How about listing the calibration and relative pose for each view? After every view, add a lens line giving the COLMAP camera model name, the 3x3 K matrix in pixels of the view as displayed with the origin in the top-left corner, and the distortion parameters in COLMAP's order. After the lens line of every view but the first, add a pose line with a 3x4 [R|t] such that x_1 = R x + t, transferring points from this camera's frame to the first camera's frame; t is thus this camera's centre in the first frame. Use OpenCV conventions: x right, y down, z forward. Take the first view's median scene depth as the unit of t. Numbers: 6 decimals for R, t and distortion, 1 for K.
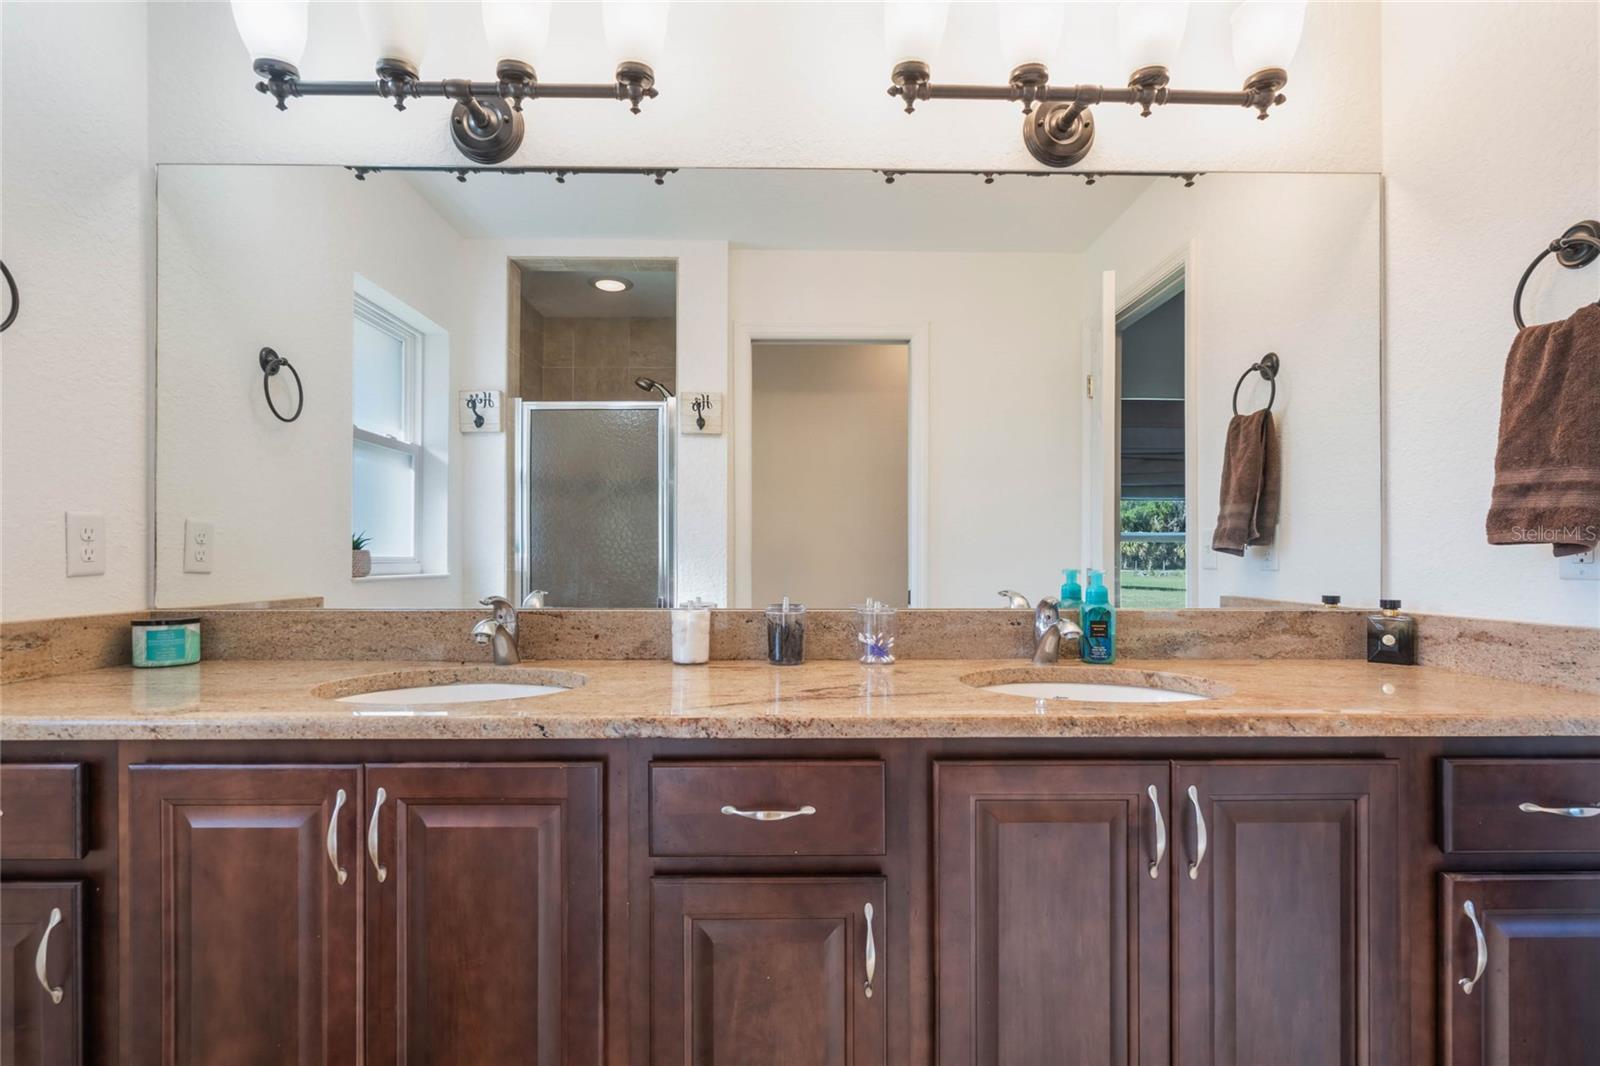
lens RADIAL K [[713.2, 0, 850.1], [0, 713.2, 560.1], [0, 0, 1]] dist [-0.000913, 0.000091]
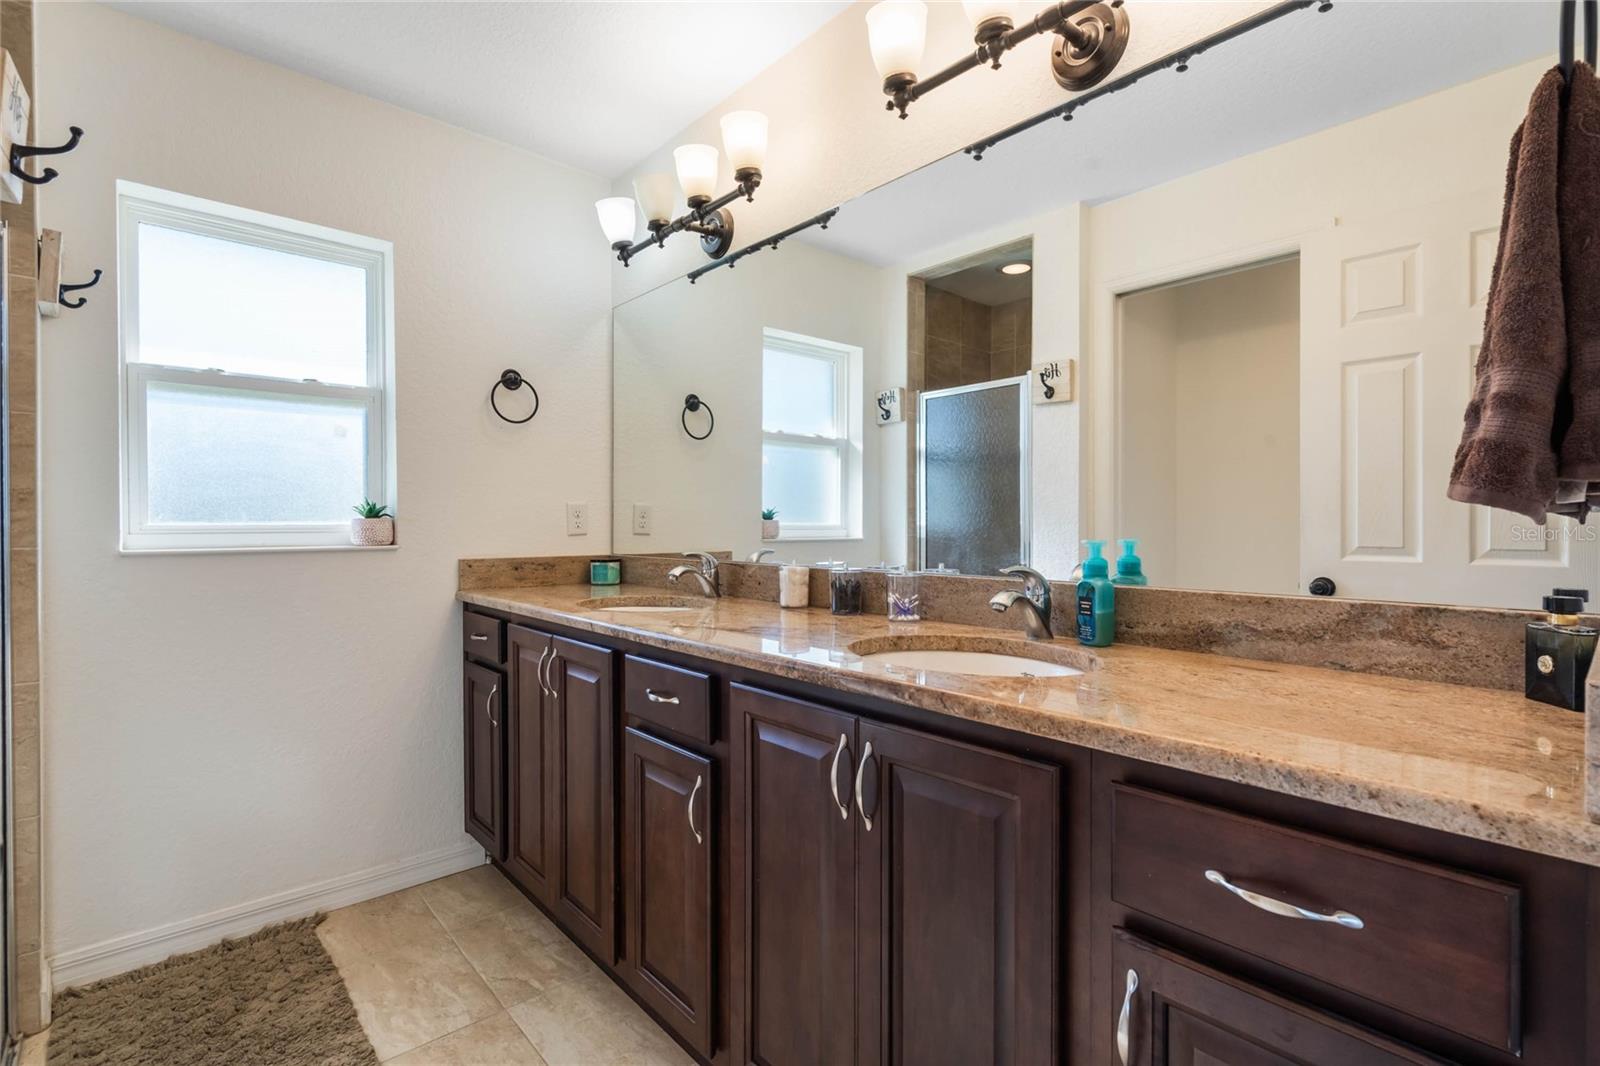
lens RADIAL K [[710.9, 0, 800.0], [0, 710.9, 533.0], [0, 0, 1]] dist [0.000019, 0.000534]
pose [[0.679799, 0.007919, -0.733356, 0.726793], [-0.001350, 0.999954, 0.009547, -0.002931], [0.733397, -0.005500, 0.679778, 0.127294]]
